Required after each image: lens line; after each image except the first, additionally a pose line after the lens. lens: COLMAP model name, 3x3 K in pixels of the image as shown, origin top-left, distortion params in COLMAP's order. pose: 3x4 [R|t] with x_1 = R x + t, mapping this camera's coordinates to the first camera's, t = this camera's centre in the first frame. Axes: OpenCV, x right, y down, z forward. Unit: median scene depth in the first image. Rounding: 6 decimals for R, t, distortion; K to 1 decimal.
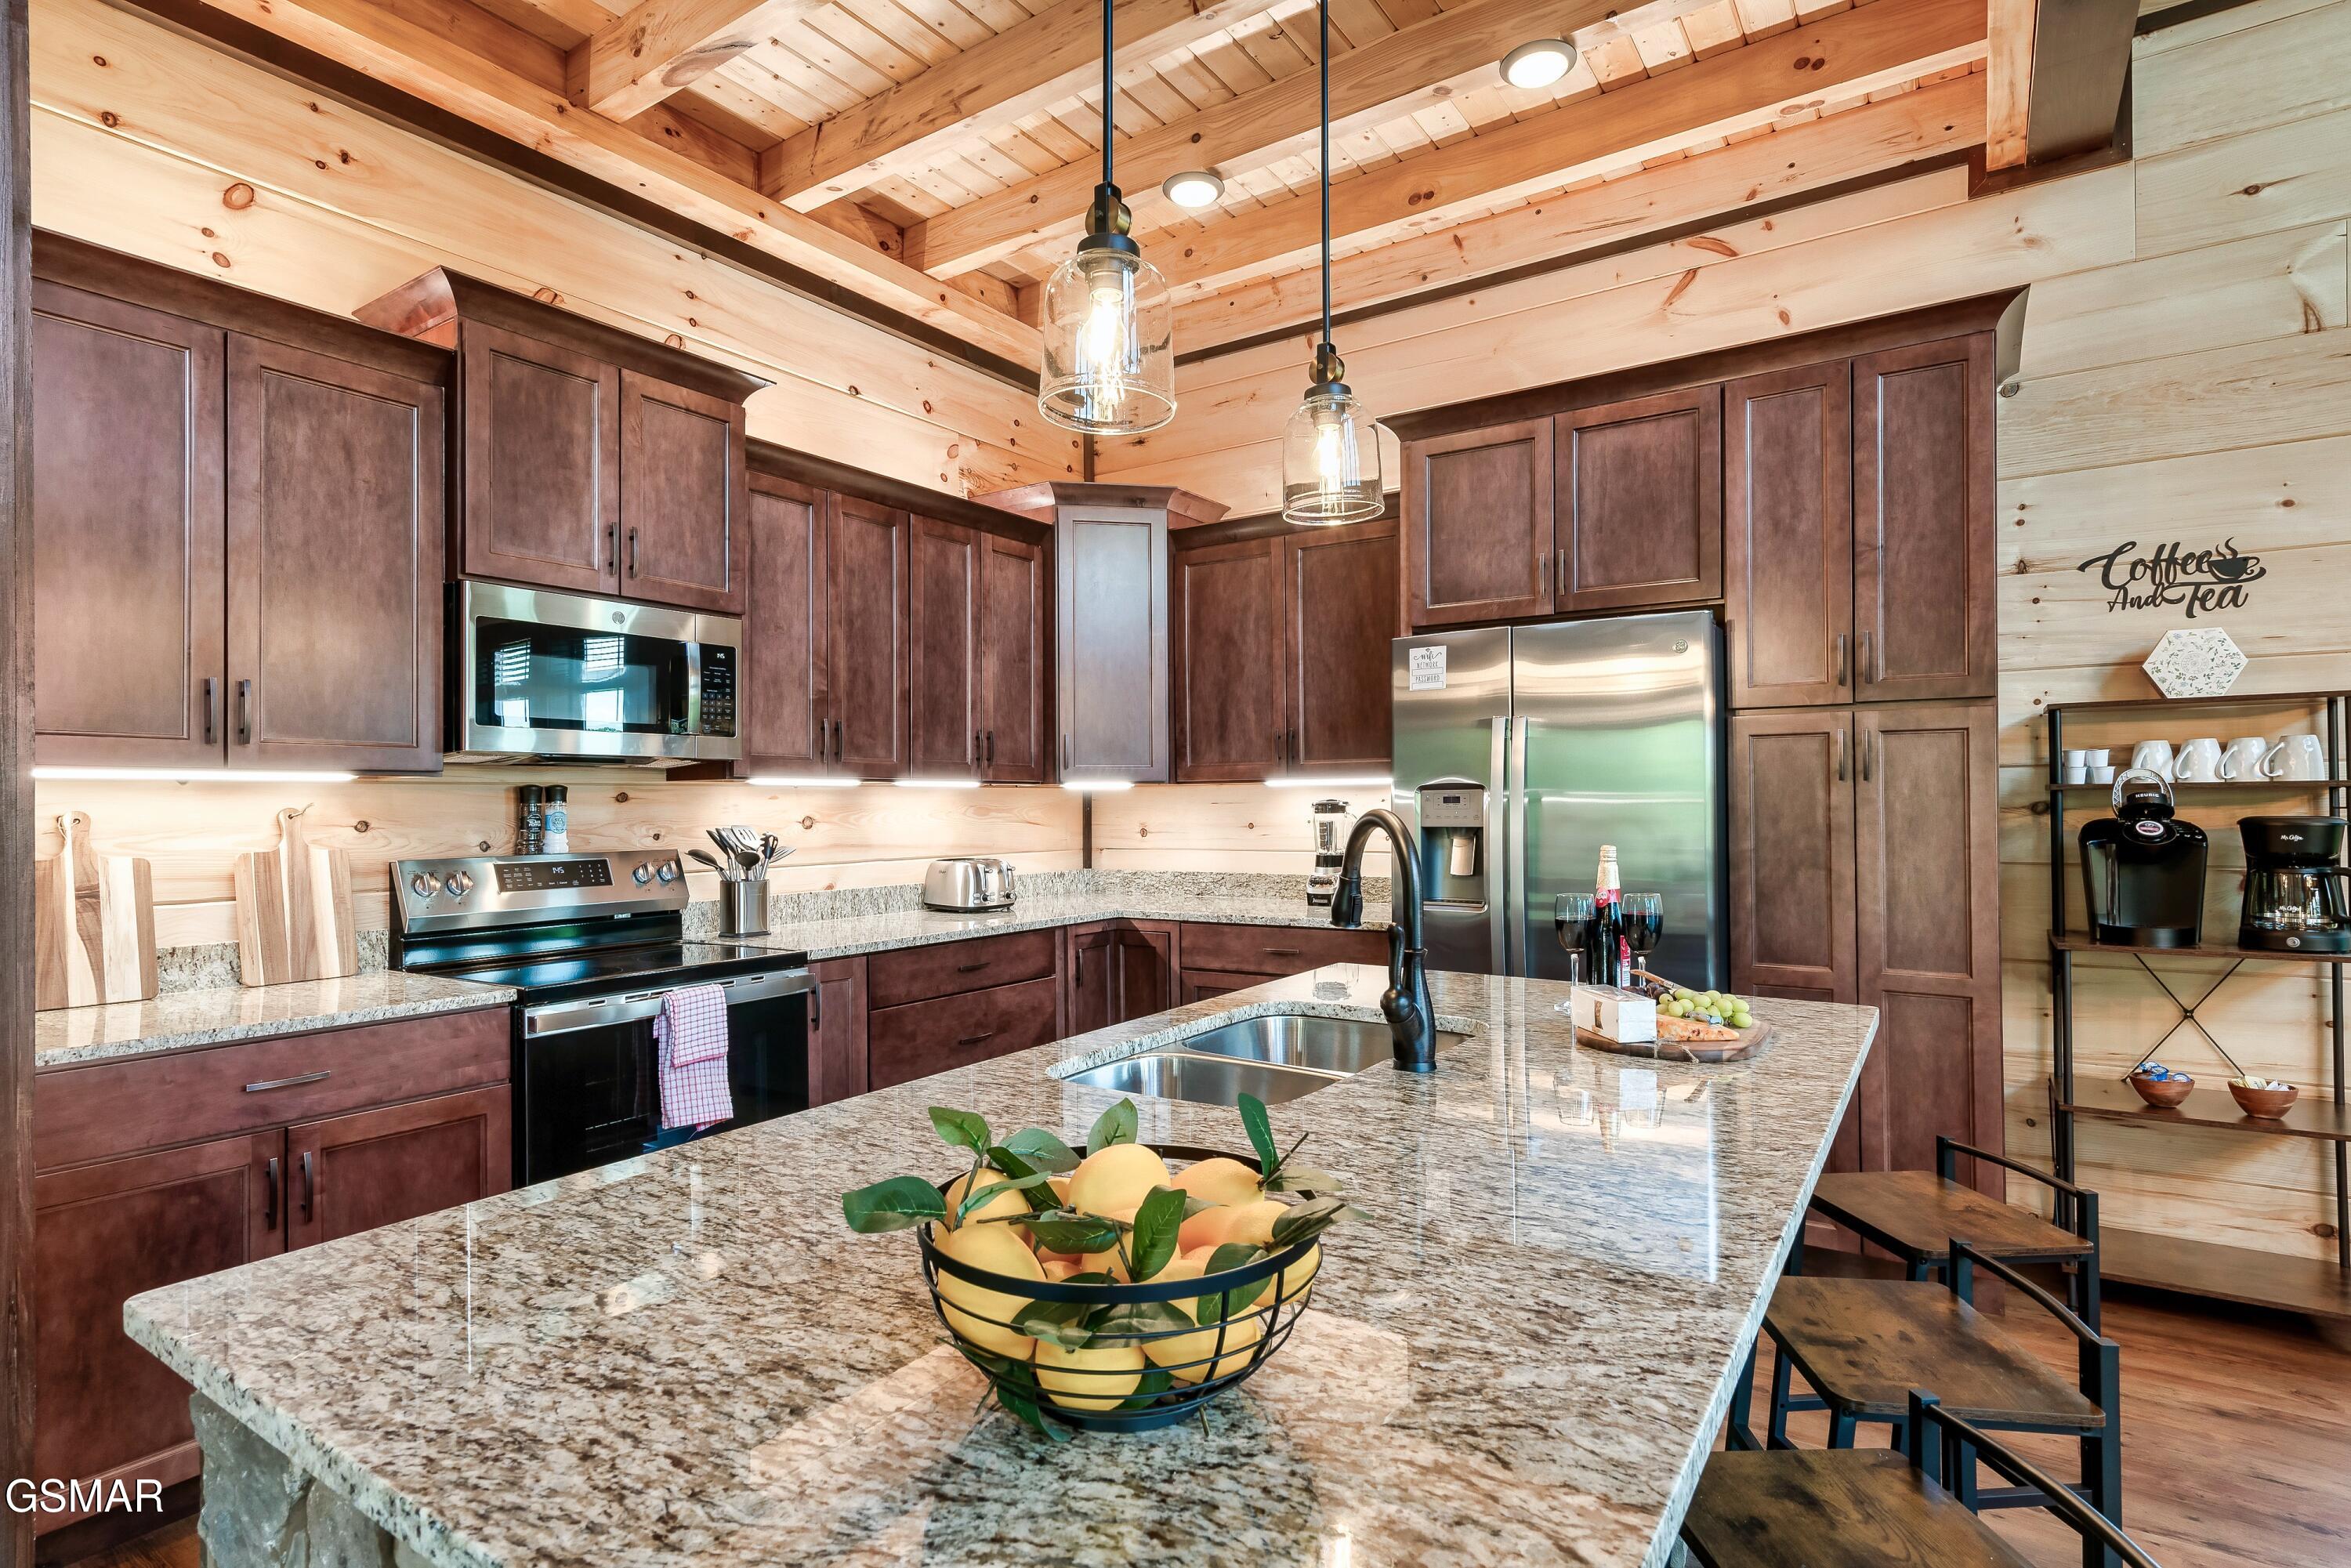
lens RADIAL K [[1197.2, 0, 1161.1], [0, 1197.2, 791.1], [0, 0, 1]] dist [0.003056, 0.000062]
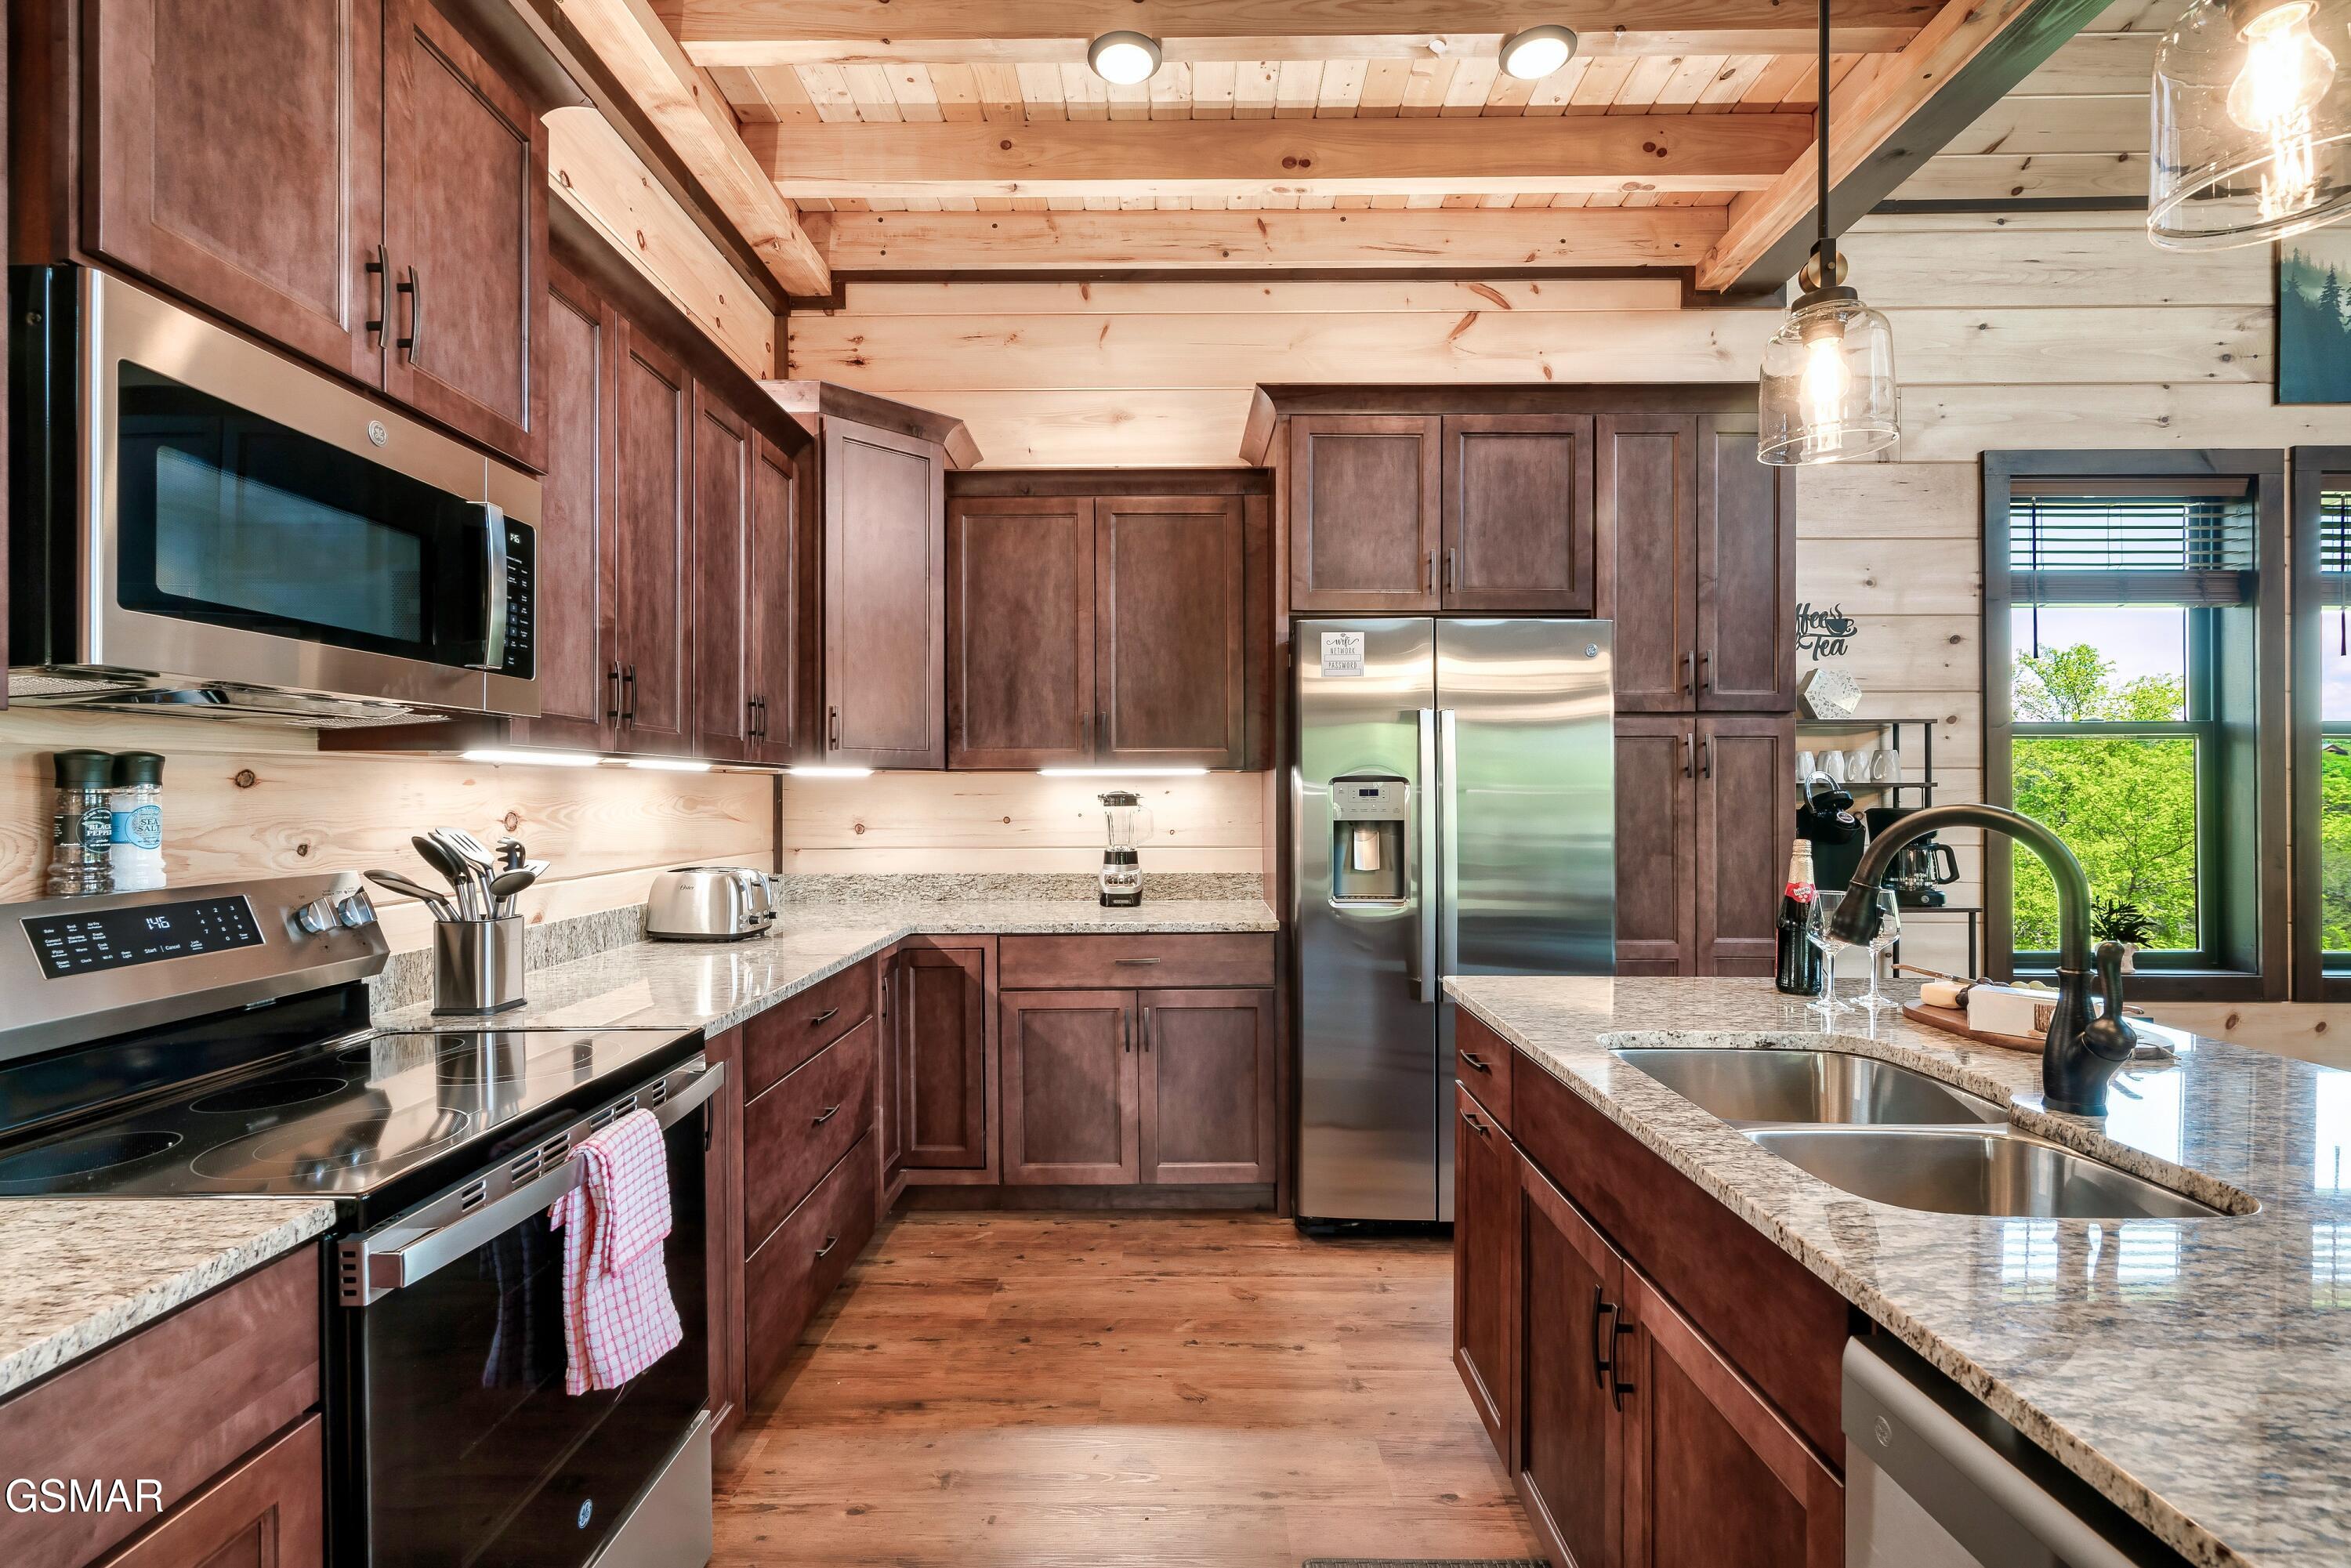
lens RADIAL K [[1077.3, 0, 1163.2], [0, 1077.3, 796.2], [0, 0, 1]] dist [-0.002463, 0.000049]
pose [[0.829000, 0.004218, 0.559233, -0.377771], [-0.010460, 0.999914, 0.007964, 0.004944], [-0.559151, -0.012452, 0.828973, 0.367623]]
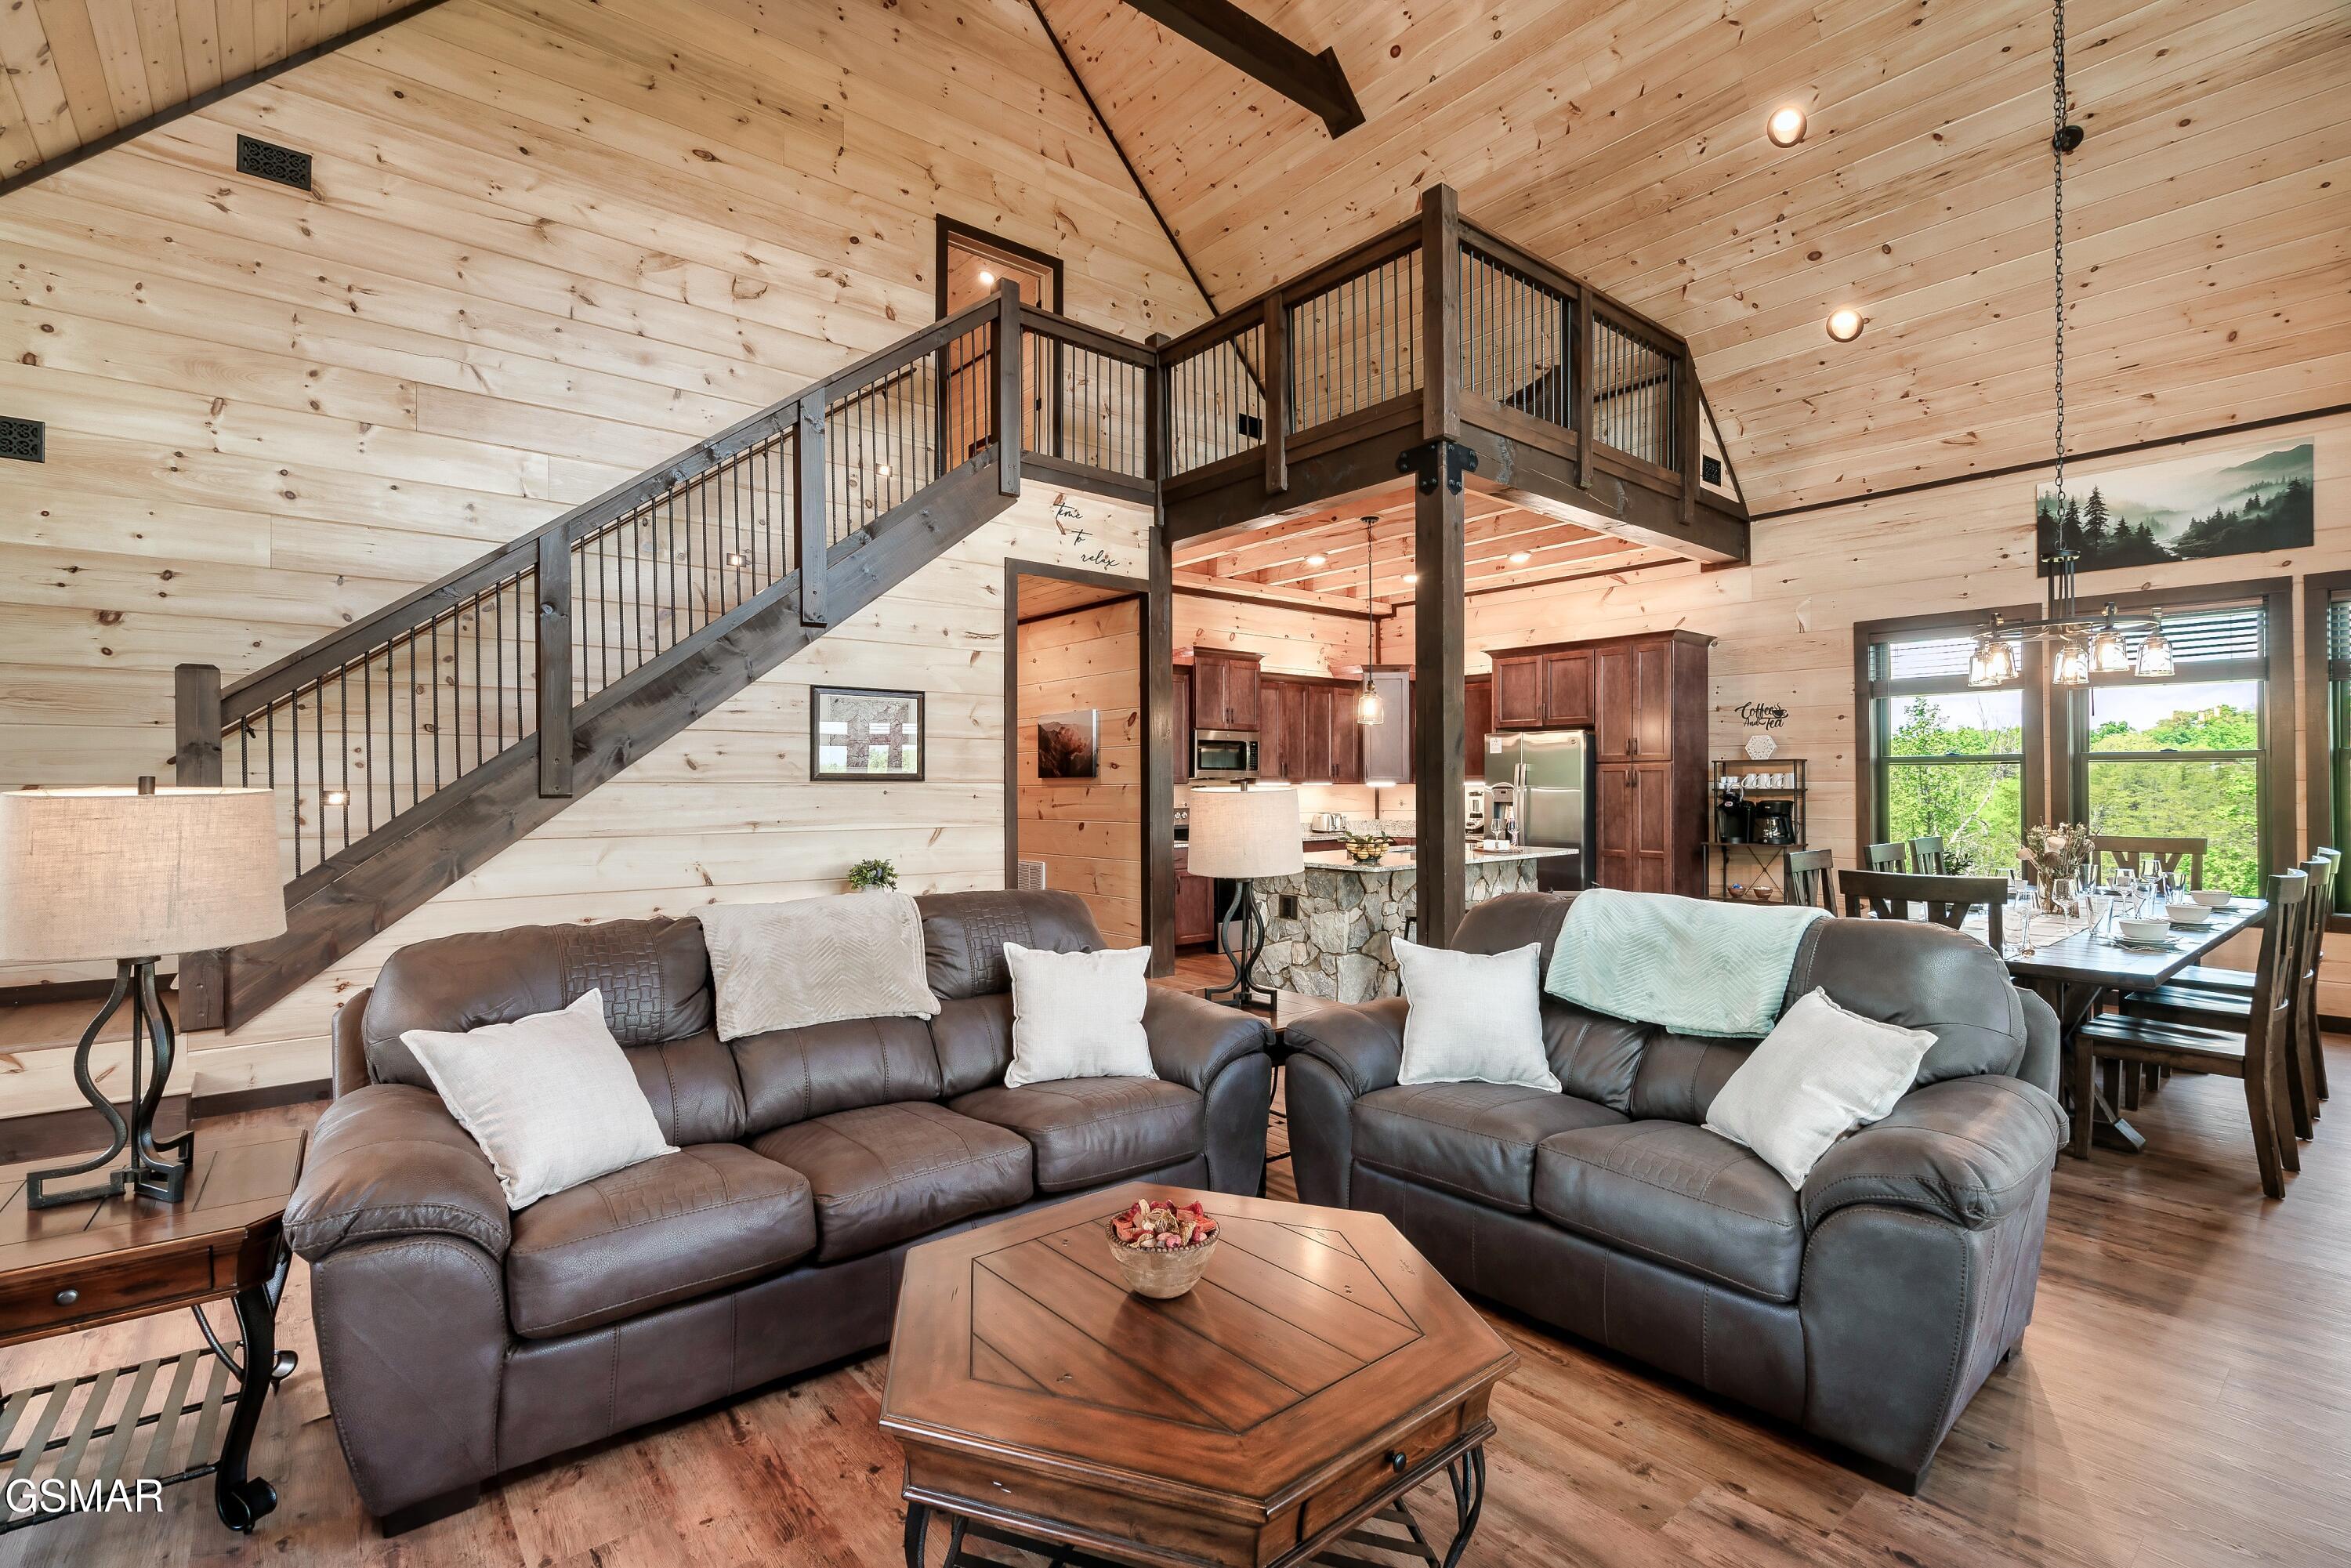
lens RADIAL K [[1077.3, 0, 1157.8], [0, 1077.3, 788.4], [0, 0, 1]] dist [-0.002463, 0.000049]
pose [[0.960104, 0.004560, -0.279607, 0.168510], [0.000448, 0.999841, 0.017845, -0.047592], [0.279644, -0.017258, 0.959949, -1.664572]]
